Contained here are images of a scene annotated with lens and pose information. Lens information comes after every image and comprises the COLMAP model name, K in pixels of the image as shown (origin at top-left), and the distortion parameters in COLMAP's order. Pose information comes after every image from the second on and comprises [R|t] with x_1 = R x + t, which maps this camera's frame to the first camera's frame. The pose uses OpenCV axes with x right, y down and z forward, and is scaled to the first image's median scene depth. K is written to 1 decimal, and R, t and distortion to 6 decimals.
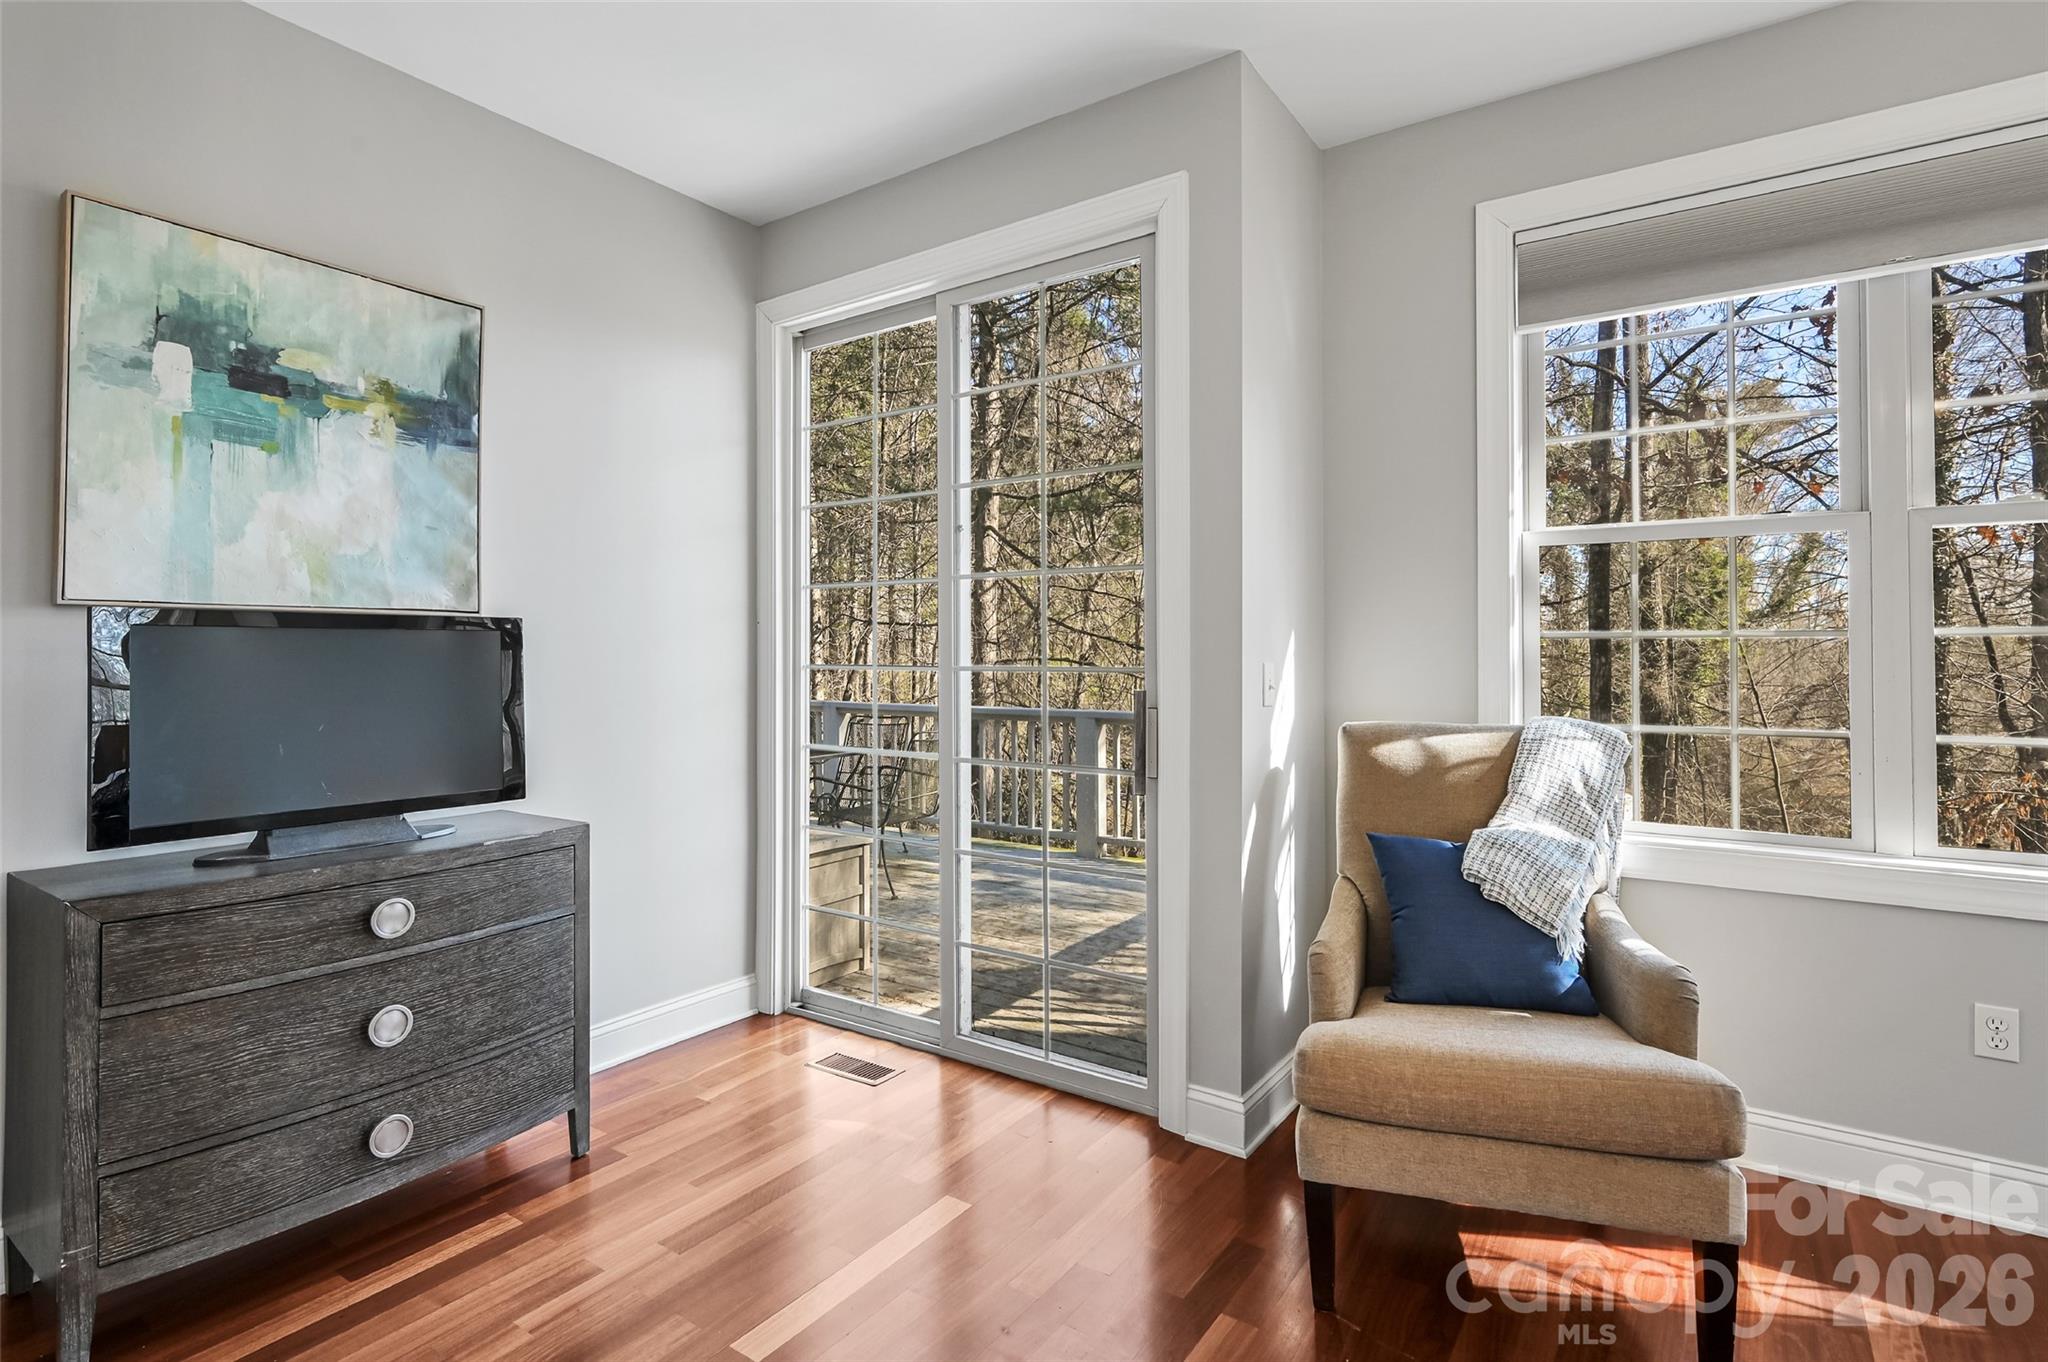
lens RADIAL K [[1011.3, 0, 1026.3], [0, 1011.3, 641.7], [0, 0, 1]] dist [-0.000024, 0.000855]
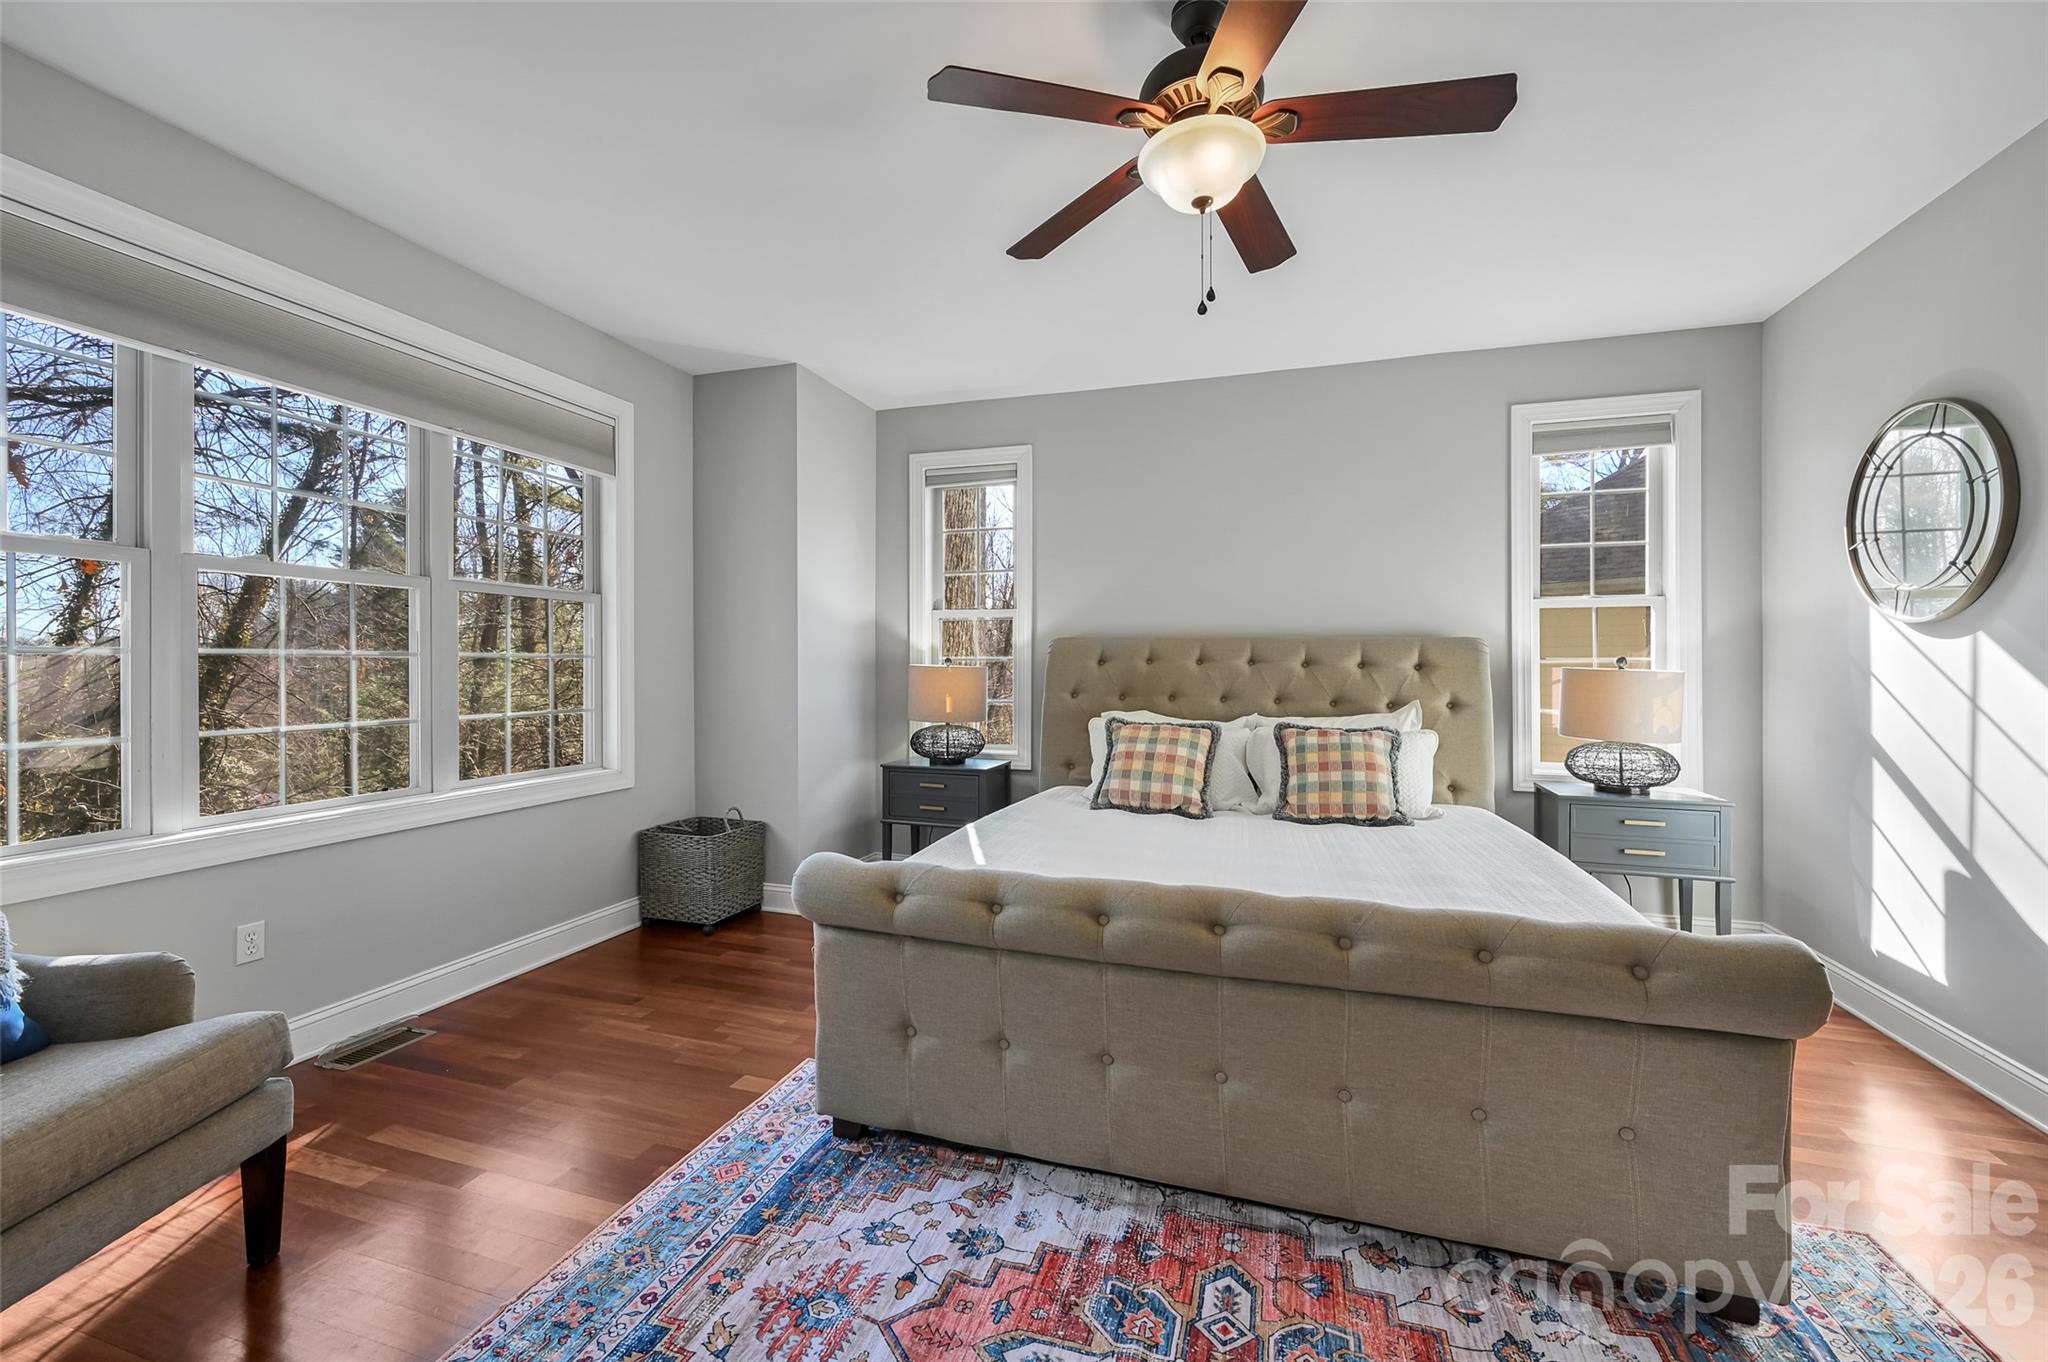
lens RADIAL K [[844.1, 0, 1021.8], [0, 844.1, 664.5], [0, 0, 1]] dist [-0.000348, 0.000137]
pose [[-0.291887, 0.000858, 0.956452, -0.401507], [-0.013357, 0.999898, -0.004974, -0.001832], [-0.956360, -0.014227, -0.291846, 0.288624]]
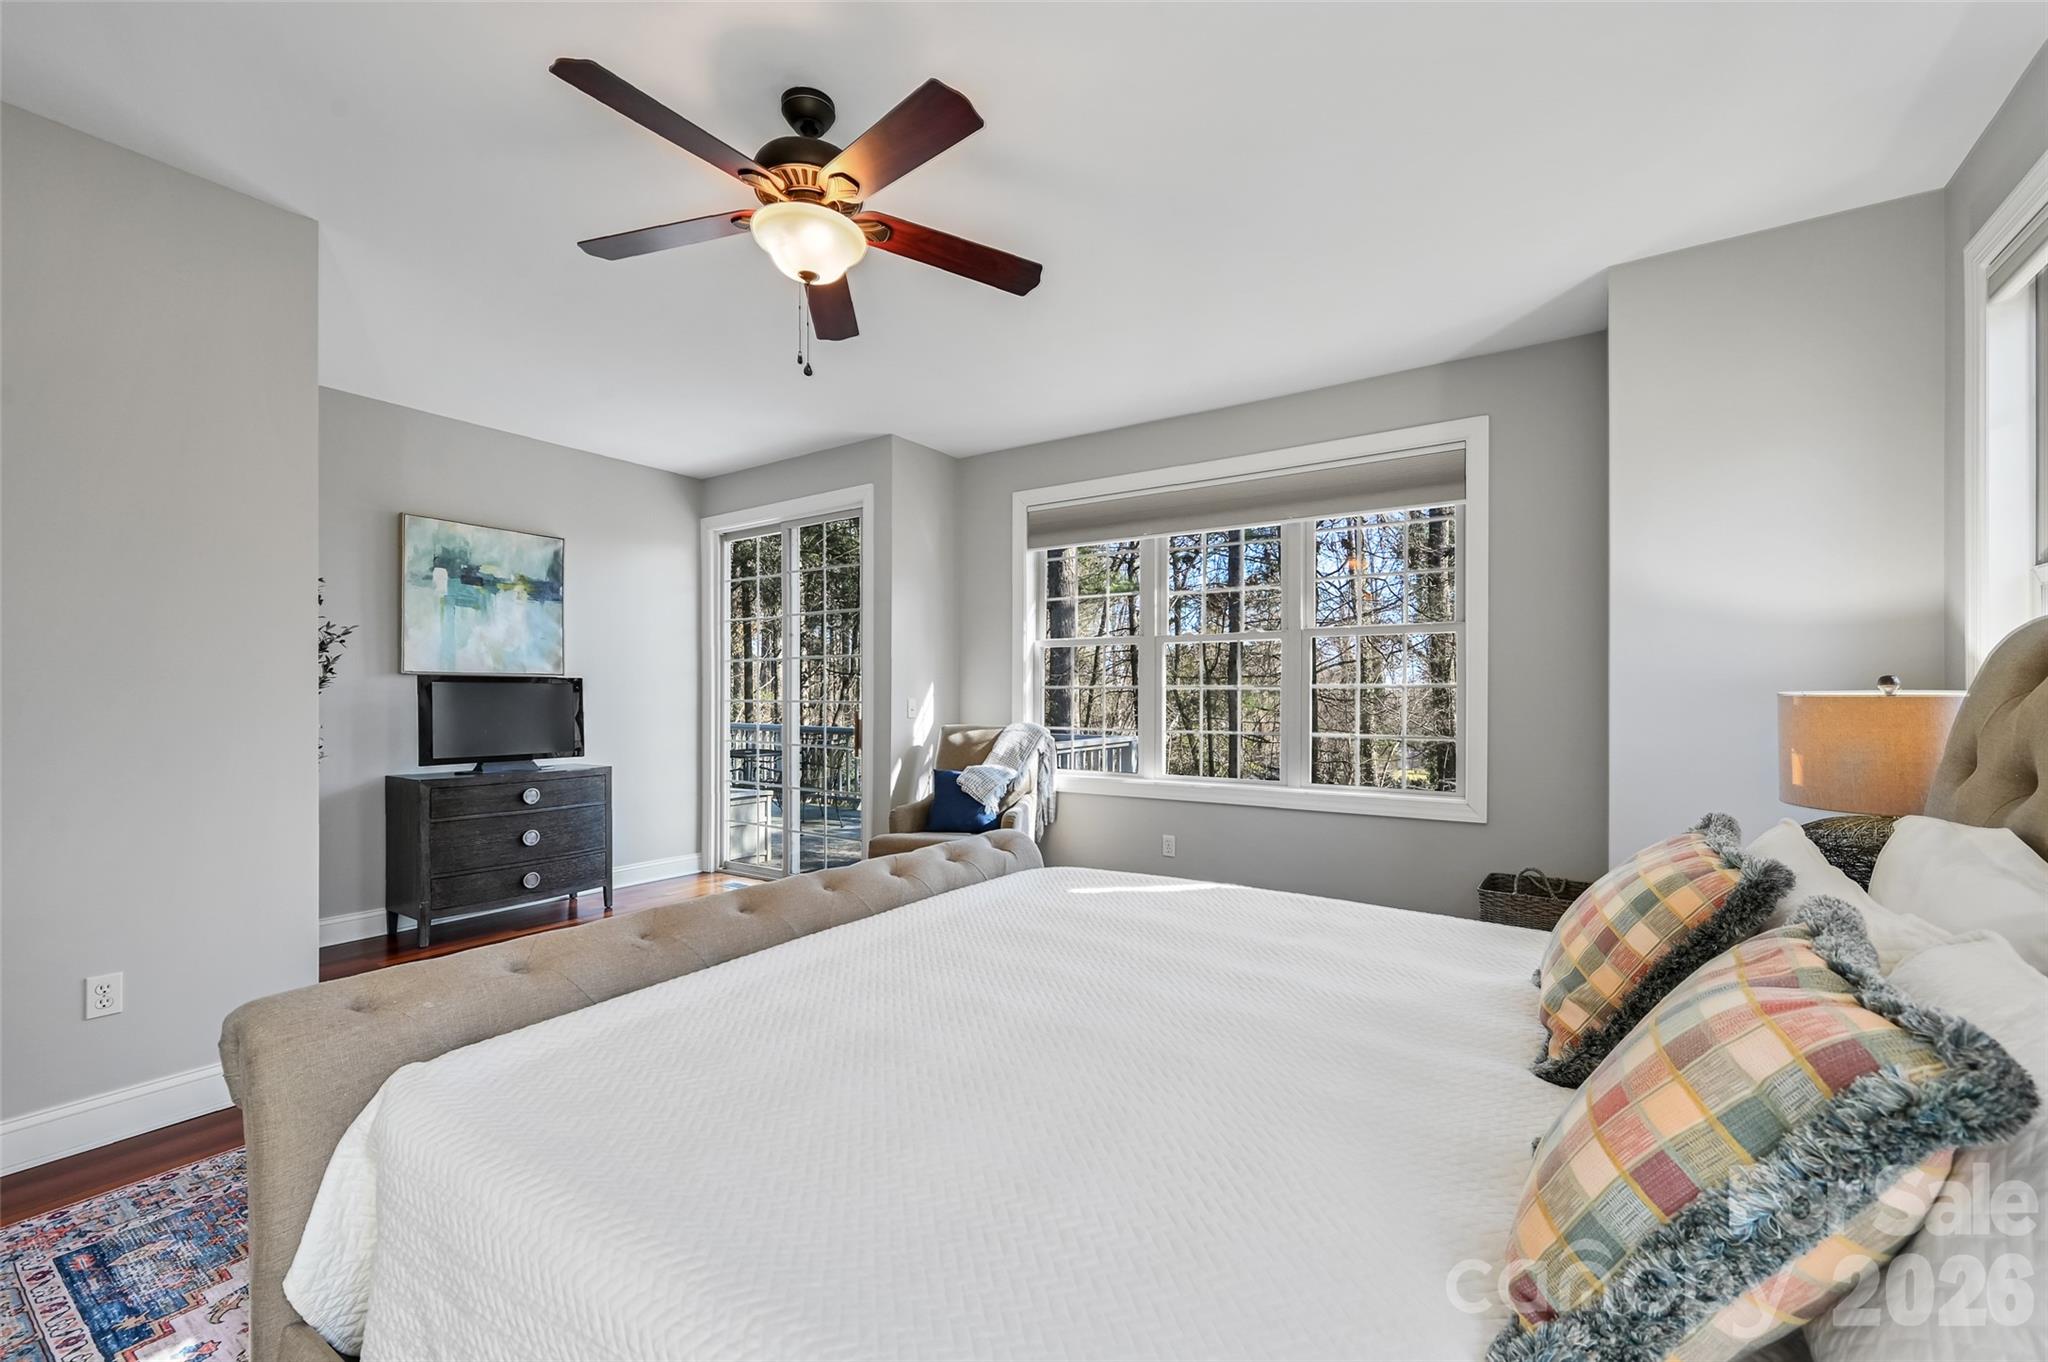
lens RADIAL K [[842.1, 0, 1021.4], [0, 842.1, 704.2], [0, 0, 1]] dist [-0.002308, -0.000022]
pose [[0.999954, 0.004548, 0.008431, 0.508996], [-0.004725, 0.999765, 0.021157, -0.009258], [-0.008333, -0.021196, 0.999741, -0.971113]]
